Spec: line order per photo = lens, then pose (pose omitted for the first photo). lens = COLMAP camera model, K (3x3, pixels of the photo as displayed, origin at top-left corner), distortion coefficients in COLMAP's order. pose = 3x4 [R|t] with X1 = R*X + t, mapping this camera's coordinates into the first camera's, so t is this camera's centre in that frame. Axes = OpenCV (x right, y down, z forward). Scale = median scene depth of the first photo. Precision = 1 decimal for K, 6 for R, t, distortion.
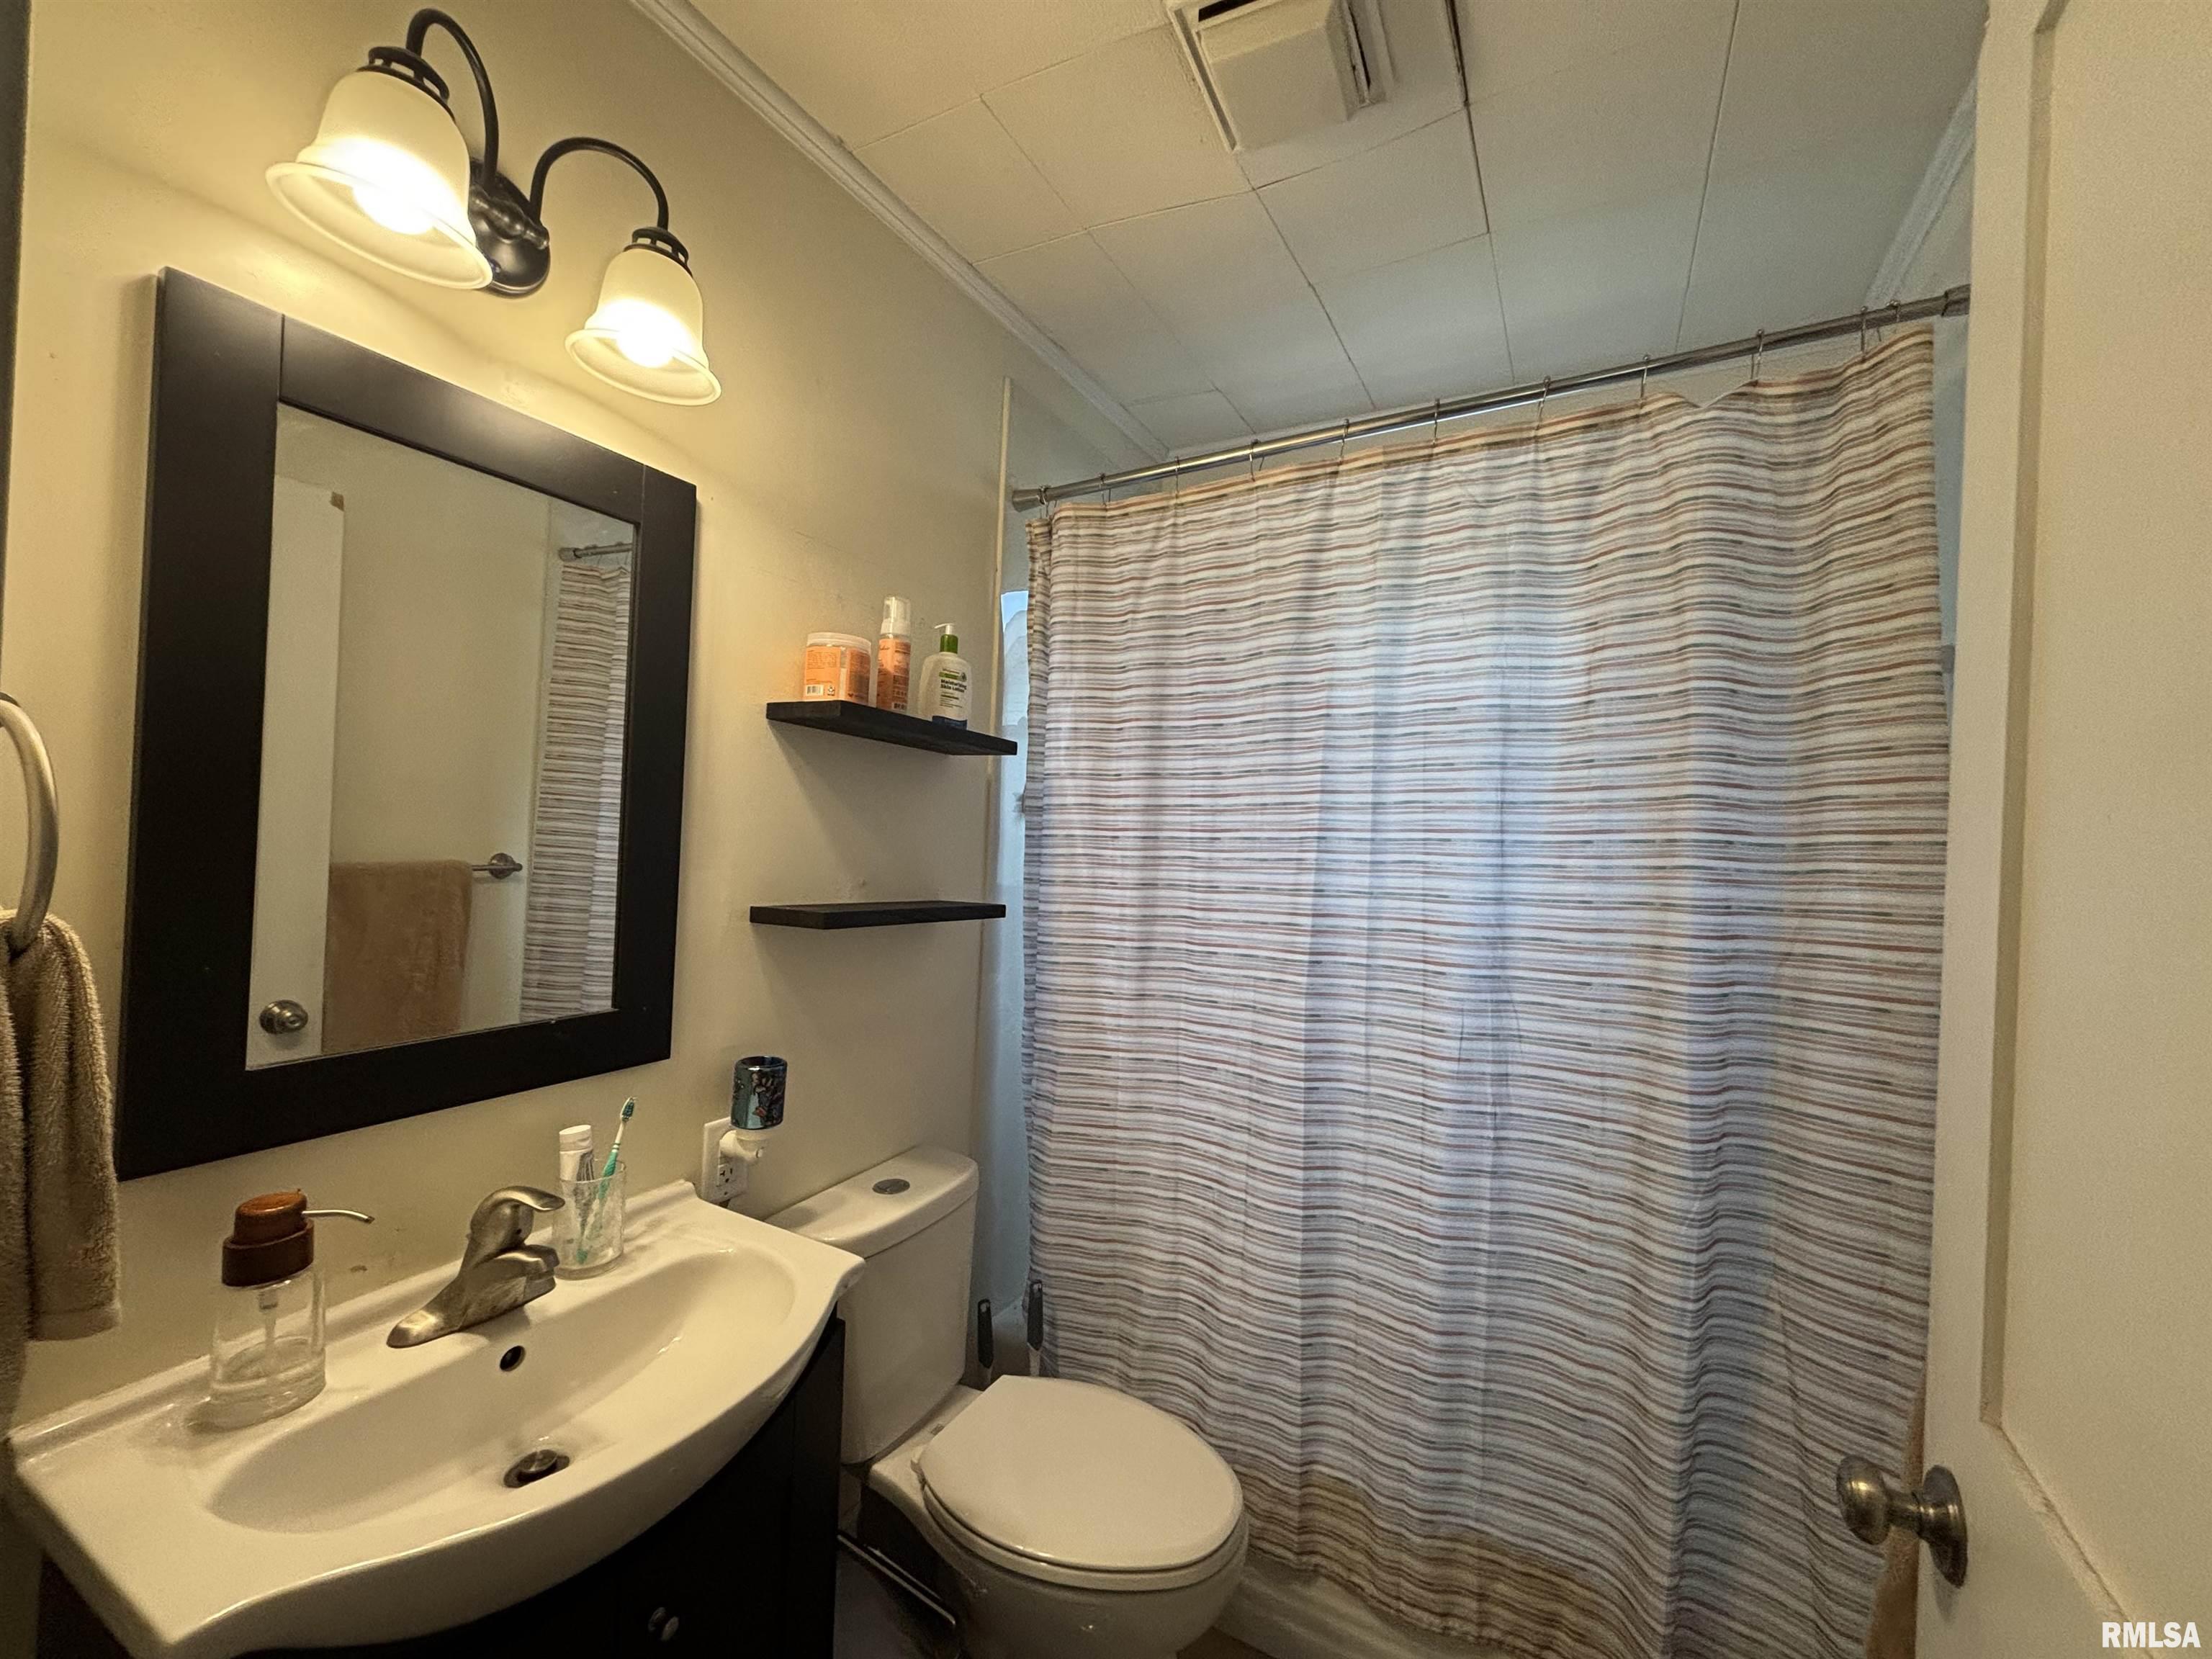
lens RADIAL K [[886.6, 0, 1100.0], [0, 886.6, 834.3], [0, 0, 1]] dist [-0.003416, 0.000747]
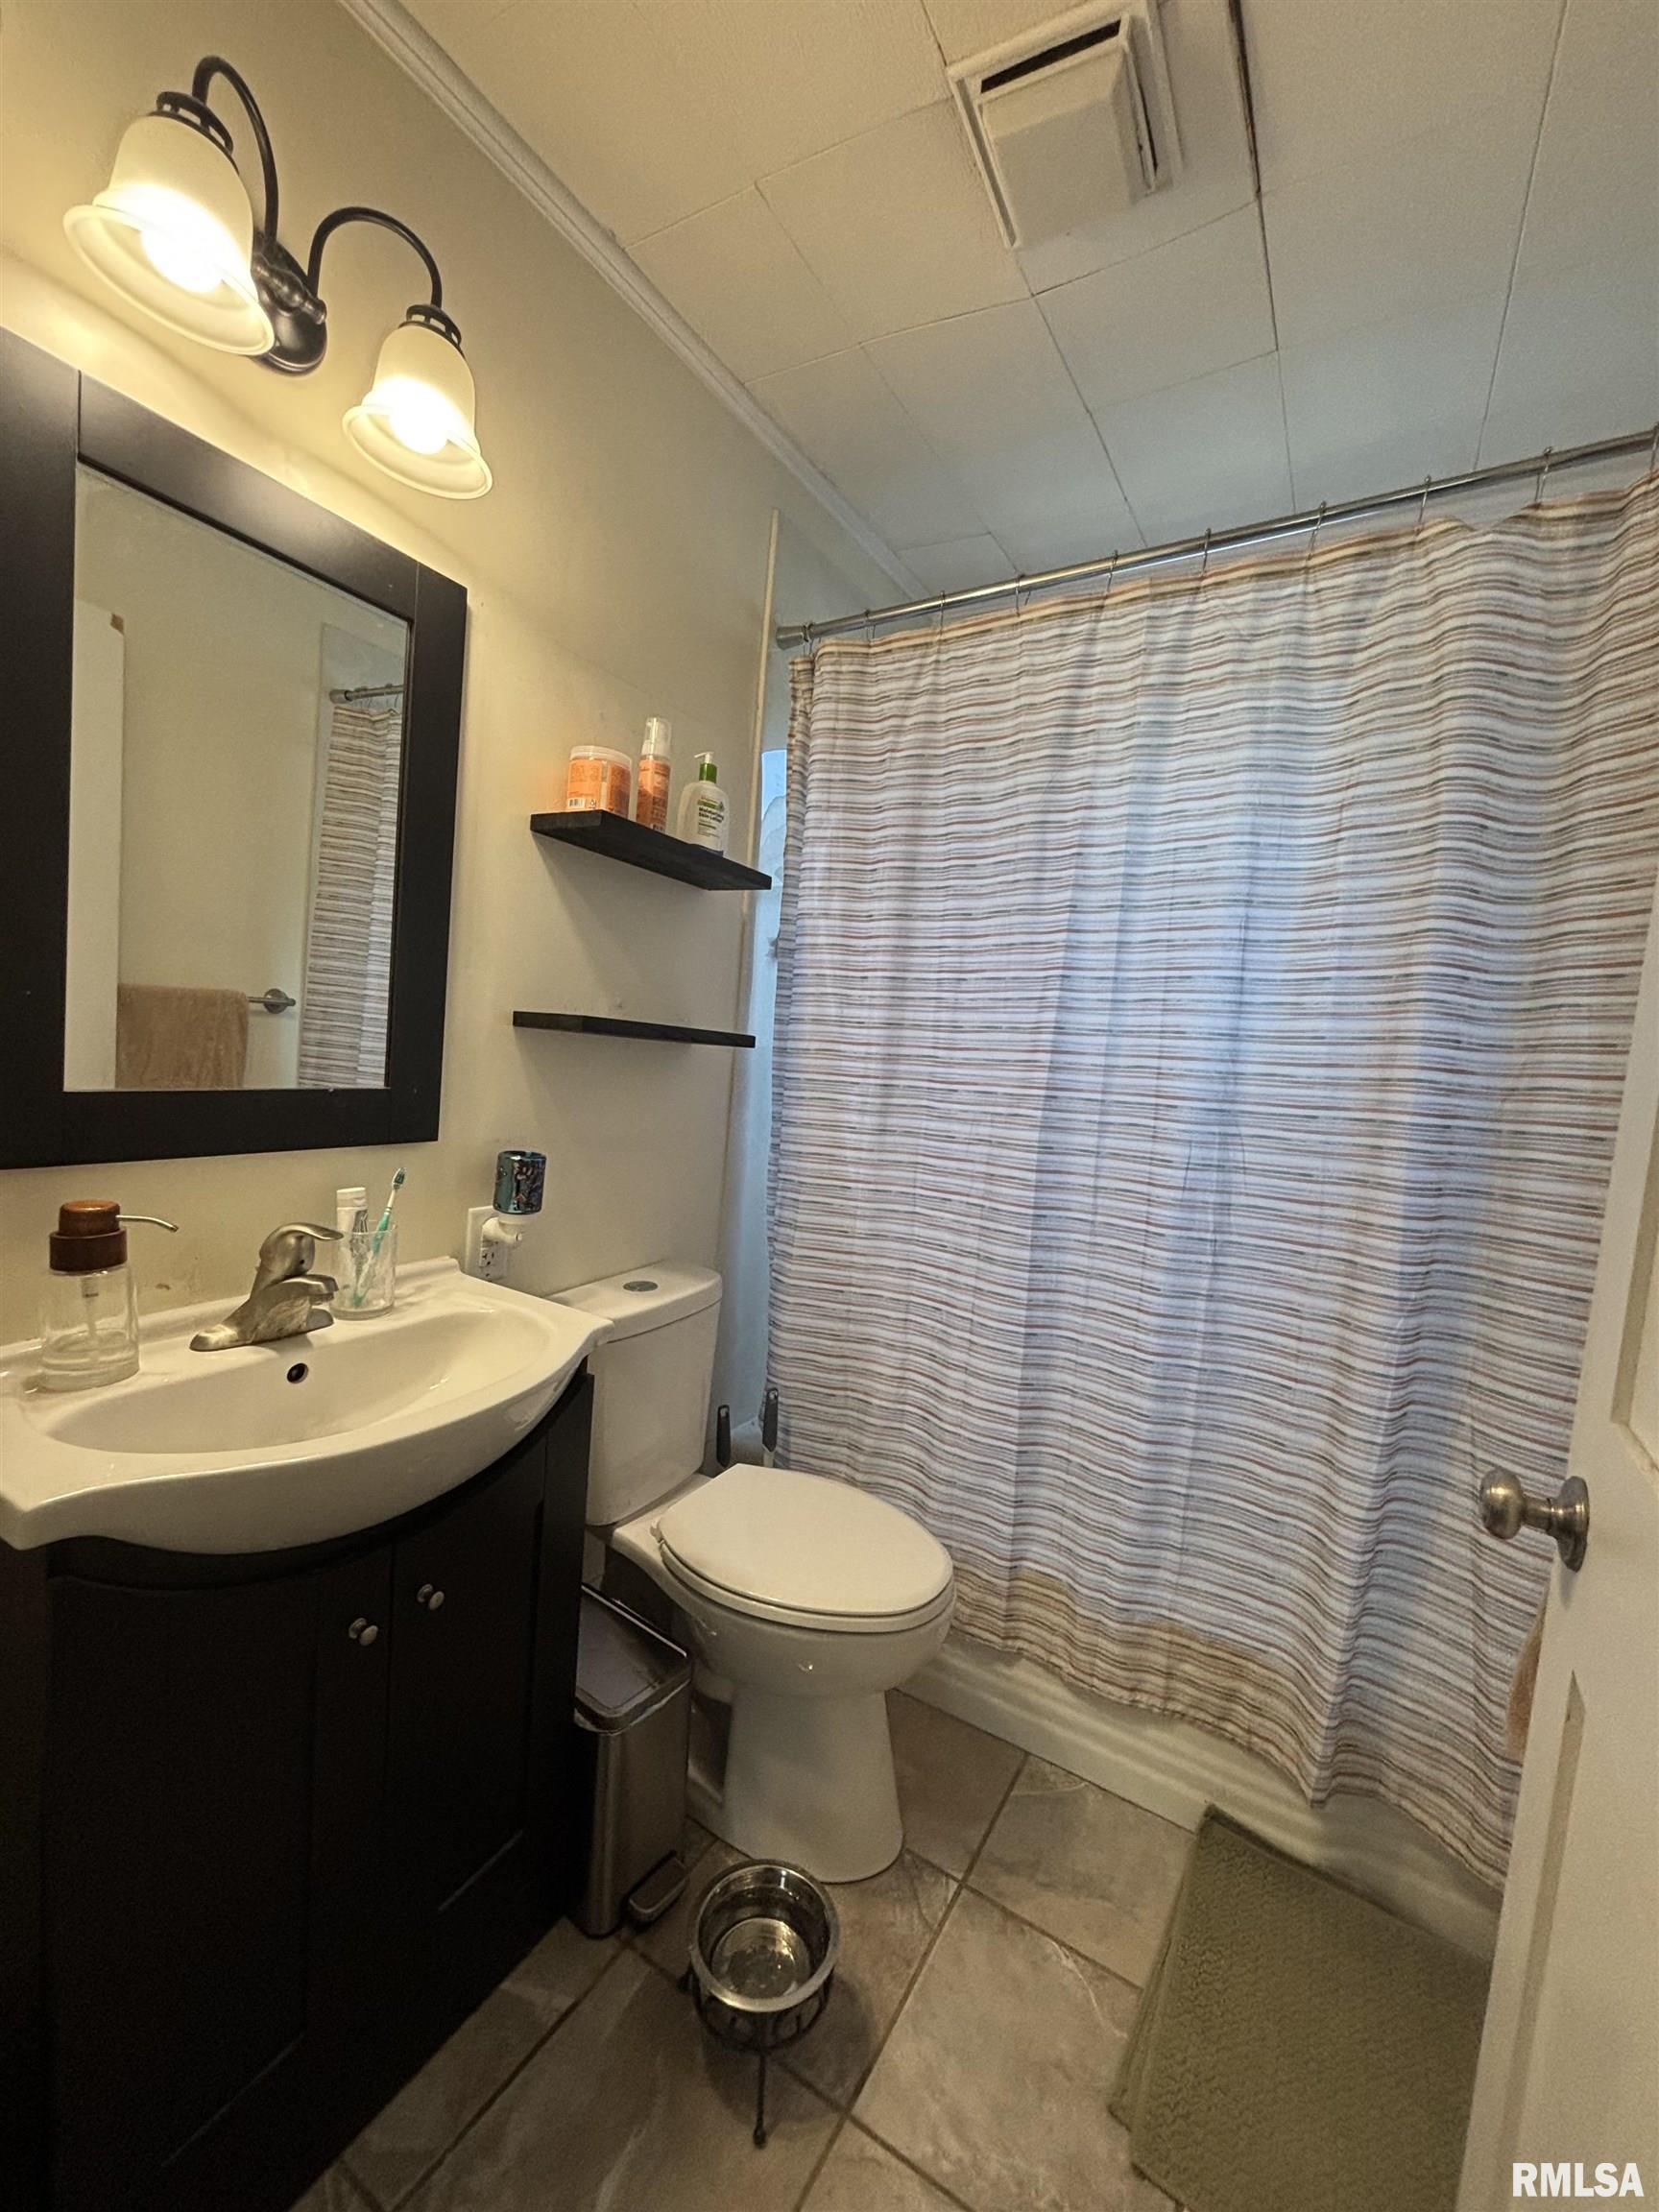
lens RADIAL K [[886.6, 0, 826.0], [0, 886.6, 1101.6], [0, 0, 1]] dist [-0.003416, 0.000747]
pose [[0.998576, 0.042267, -0.032542, 0.016947], [-0.039698, 0.996324, 0.075907, 0.096648], [0.035630, -0.074507, 0.996584, -0.045859]]
